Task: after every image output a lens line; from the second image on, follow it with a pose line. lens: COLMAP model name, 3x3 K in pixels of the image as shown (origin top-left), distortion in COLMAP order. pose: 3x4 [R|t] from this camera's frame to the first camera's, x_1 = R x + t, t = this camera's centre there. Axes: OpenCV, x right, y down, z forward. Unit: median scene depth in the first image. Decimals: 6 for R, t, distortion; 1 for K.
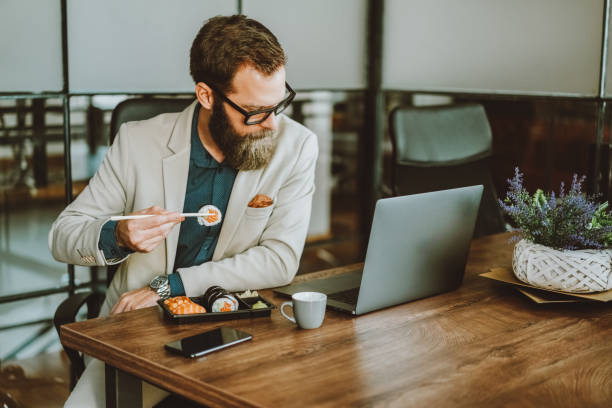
lens RADIAL K [[936.2, 0, 304.4], [0, 936.2, 203.8], [0, 0, 1]] dist [-0.022750, 0.000000]
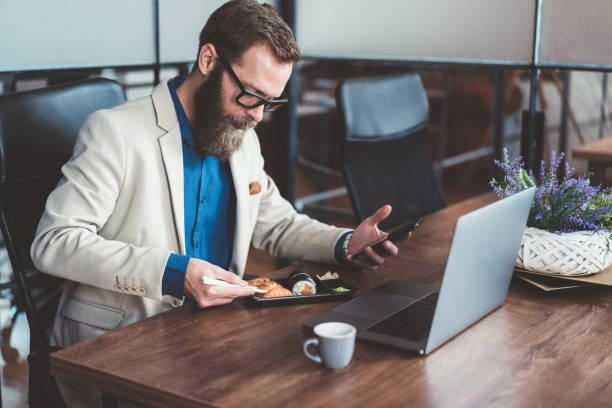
lens RADIAL K [[936.2, 0, 303.4], [0, 936.2, 202.4], [0, 0, 1]] dist [-0.022750, 0.000000]
pose [[0.980255, -0.042182, 0.193185, -0.169485], [0.032056, 0.997958, 0.055247, -0.044095], [-0.195120, -0.047964, 0.979606, 0.102005]]
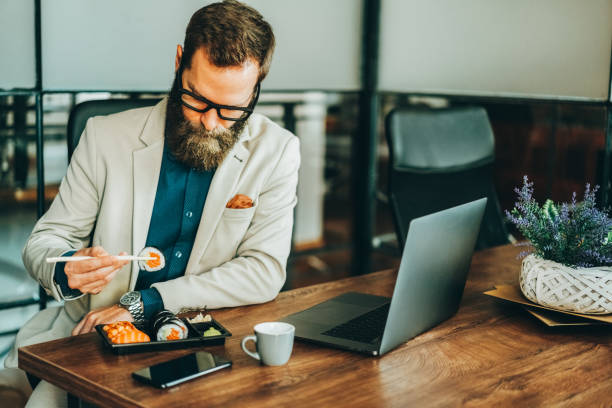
lens RADIAL K [[936.2, 0, 309.0], [0, 936.2, 198.6], [0, 0, 1]] dist [-0.022750, 0.000000]
pose [[0.999871, 0.010276, 0.012315, 0.004365], [-0.010164, 0.999907, -0.009100, -0.006252], [-0.012407, 0.008974, 0.999883, 0.091145]]
